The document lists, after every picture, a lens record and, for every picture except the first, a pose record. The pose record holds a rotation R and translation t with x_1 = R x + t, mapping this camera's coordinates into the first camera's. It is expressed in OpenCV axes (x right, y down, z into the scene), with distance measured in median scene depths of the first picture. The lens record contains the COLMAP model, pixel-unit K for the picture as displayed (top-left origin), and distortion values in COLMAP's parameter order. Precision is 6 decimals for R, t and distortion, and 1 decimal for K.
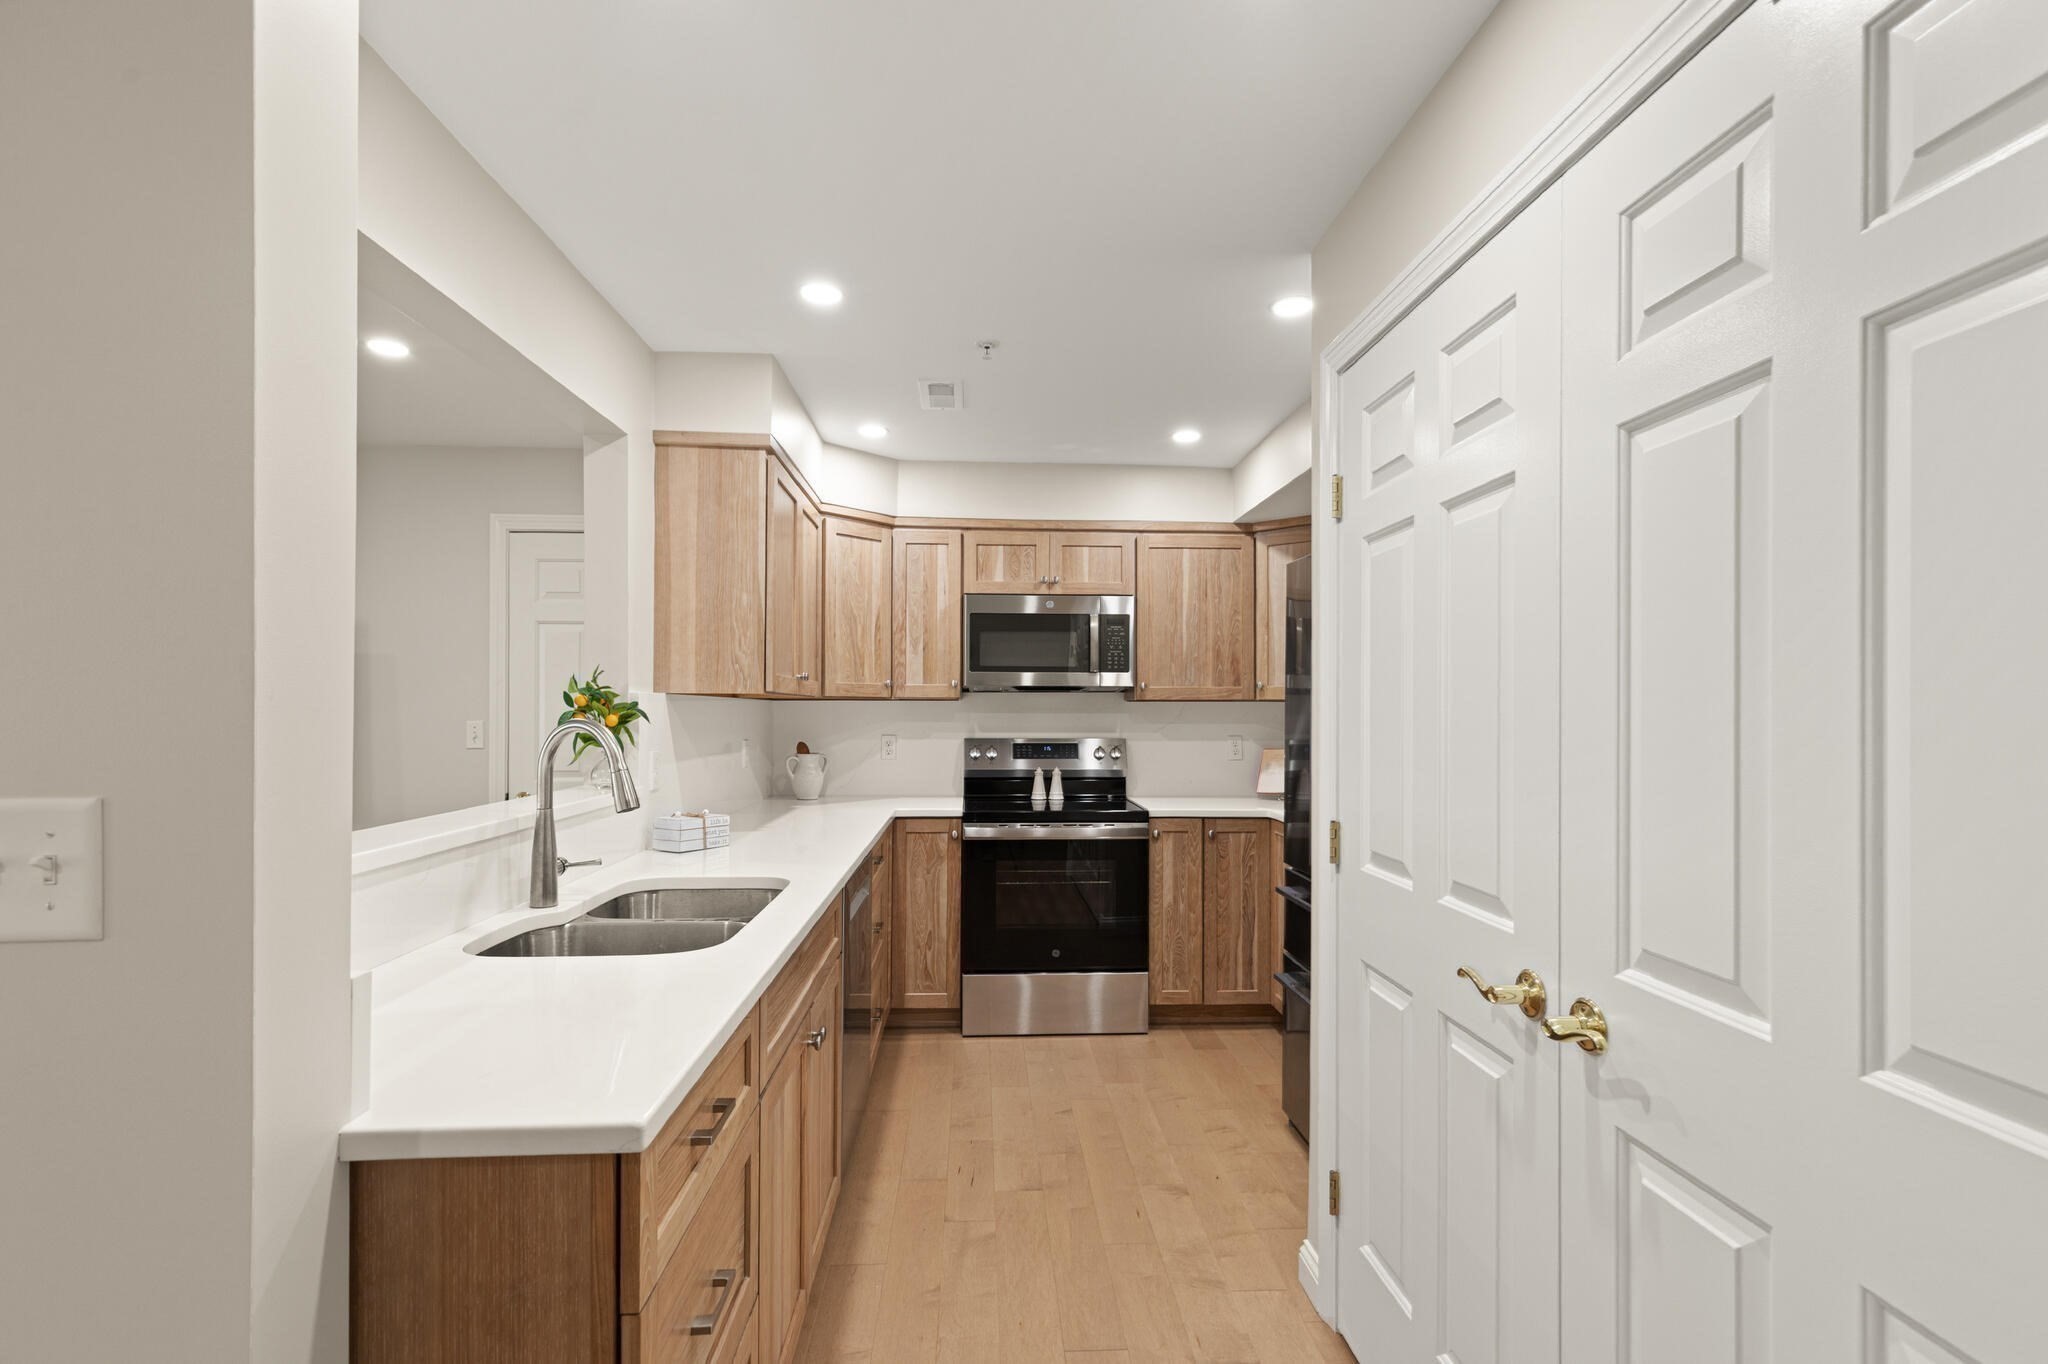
lens RADIAL K [[944.7, 0, 1021.1], [0, 944.7, 698.4], [0, 0, 1]] dist [0.011974, -0.000328]
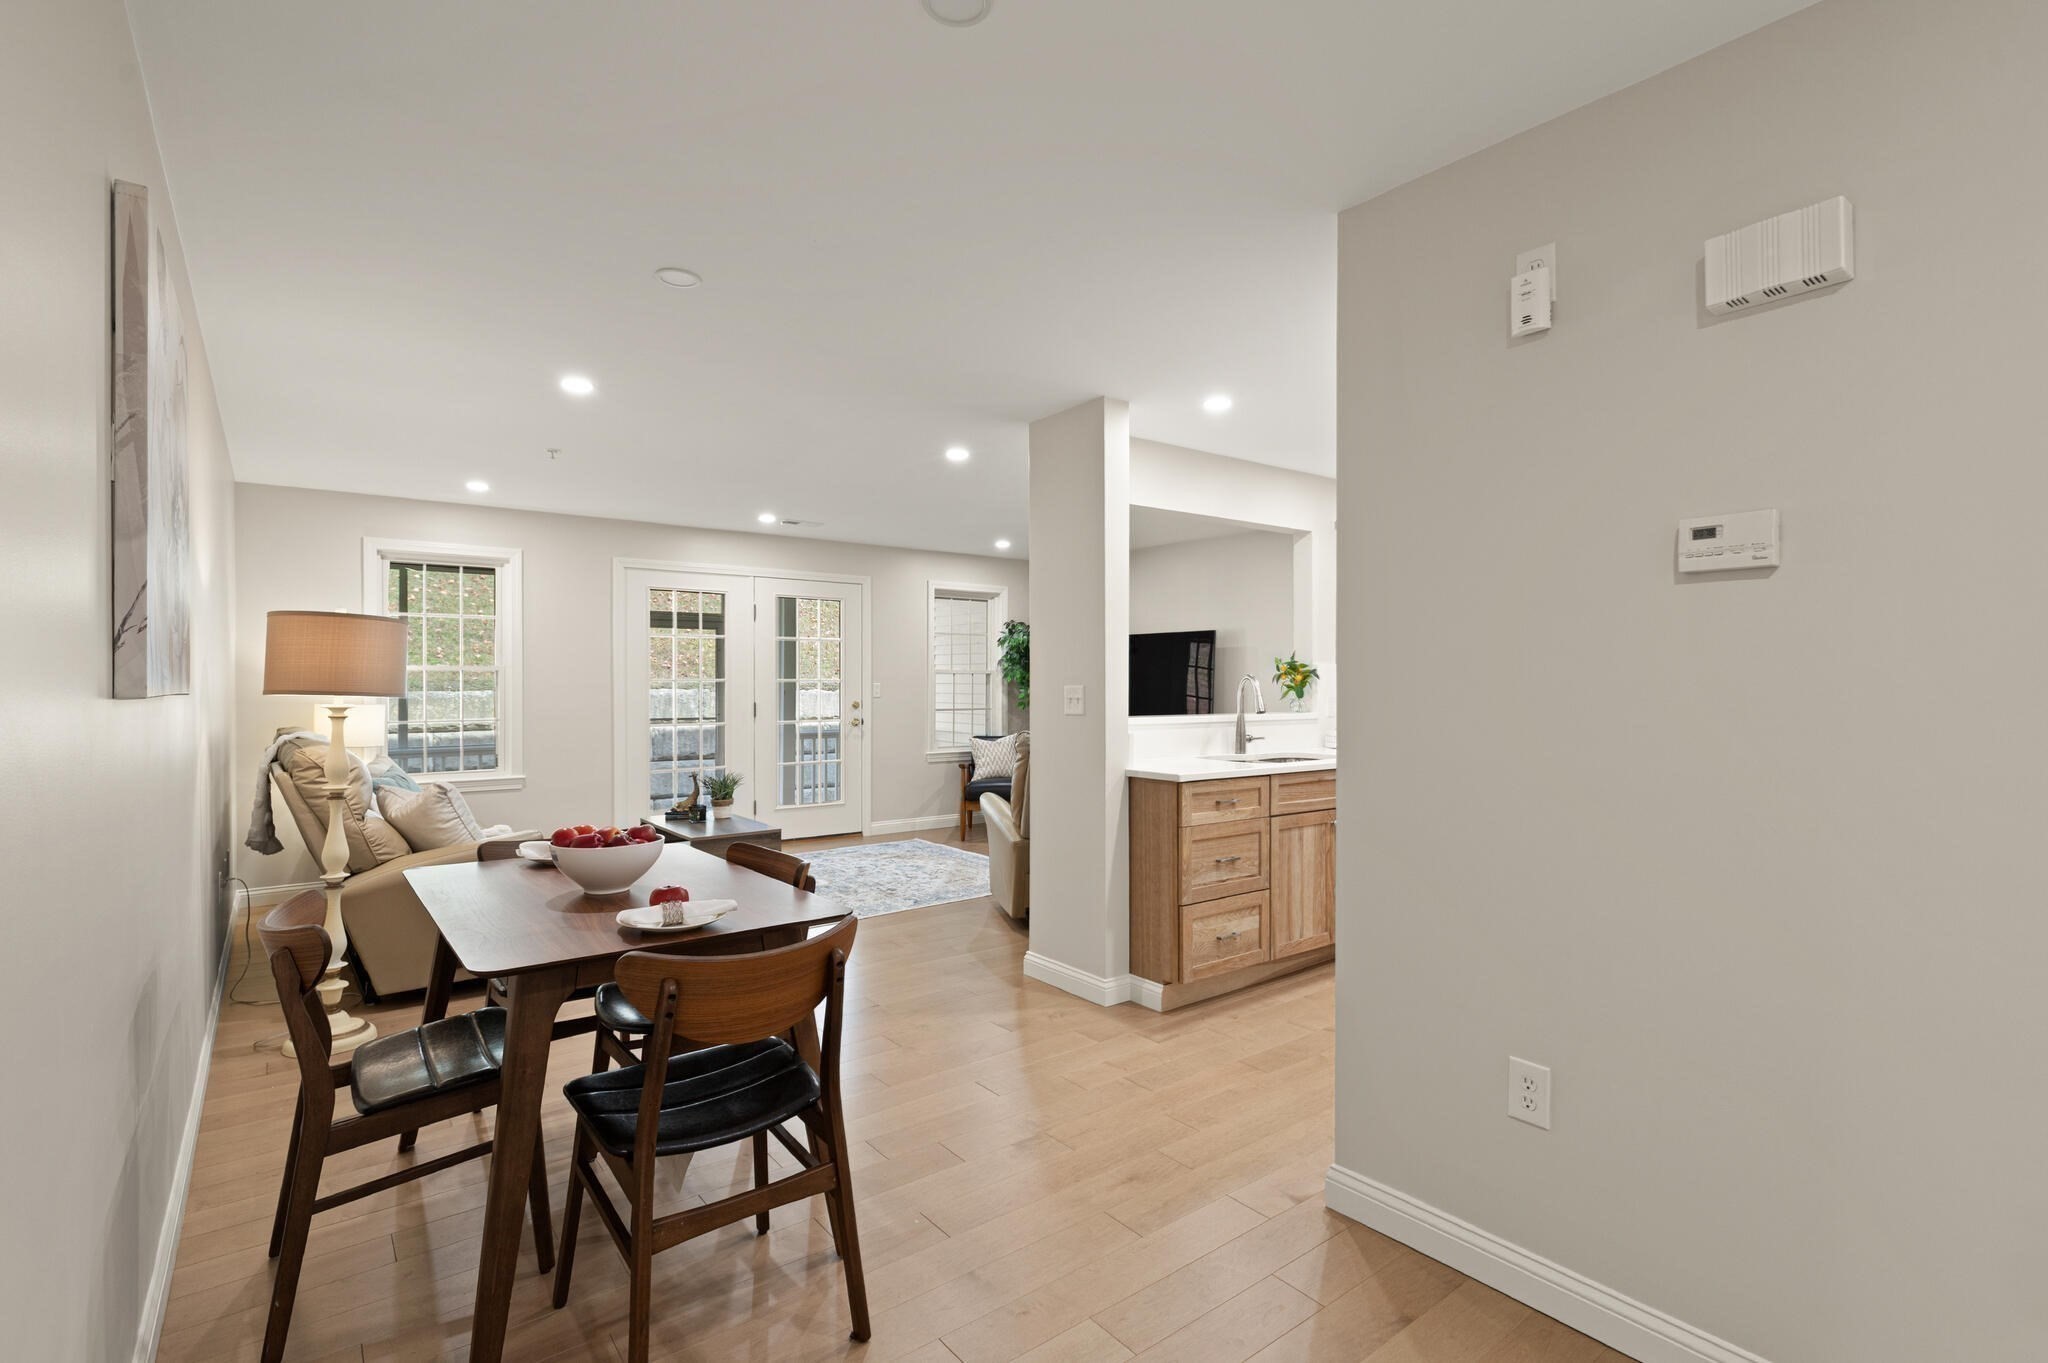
lens RADIAL K [[952.7, 0, 1024.0], [0, 952.7, 681.5], [0, 0, 1]] dist [-0.003439, -0.000119]
pose [[0.577983, -0.001516, -0.816048, 0.576831], [0.004798, 0.999987, 0.001541, 0.016103], [0.816035, -0.004806, 0.577983, -0.418760]]
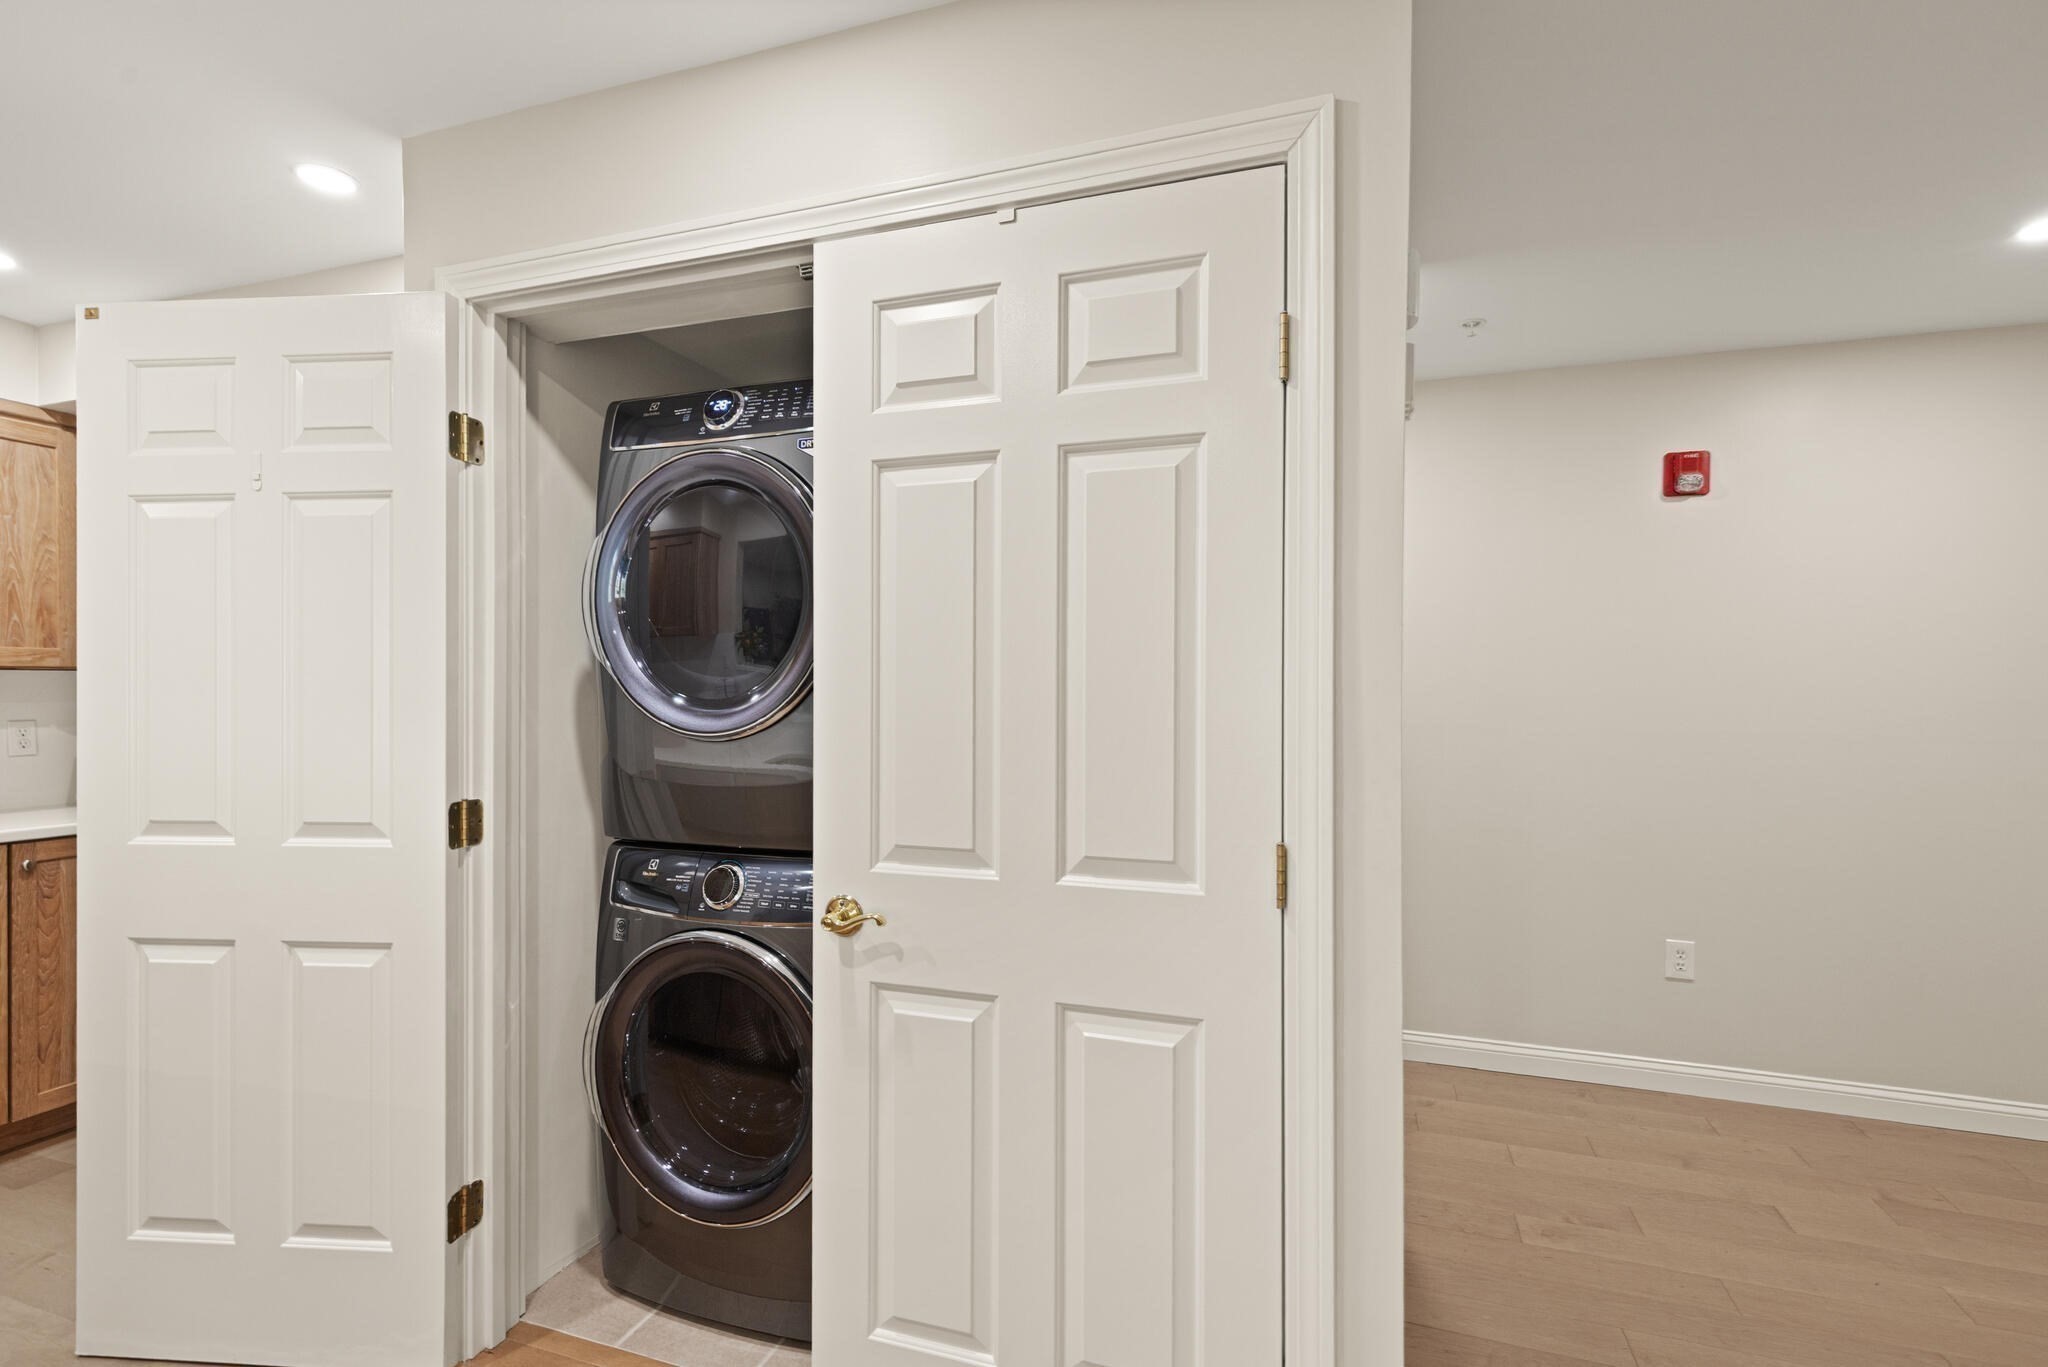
lens RADIAL K [[948.4, 0, 1021.4], [0, 948.4, 690.2], [0, 0, 1]] dist [0.006962, -0.000643]
pose [[0.375491, -0.007889, 0.926793, -0.163437], [-0.007267, 0.999908, 0.011456, 0.005885], [-0.926798, -0.011036, 0.375399, 0.091448]]
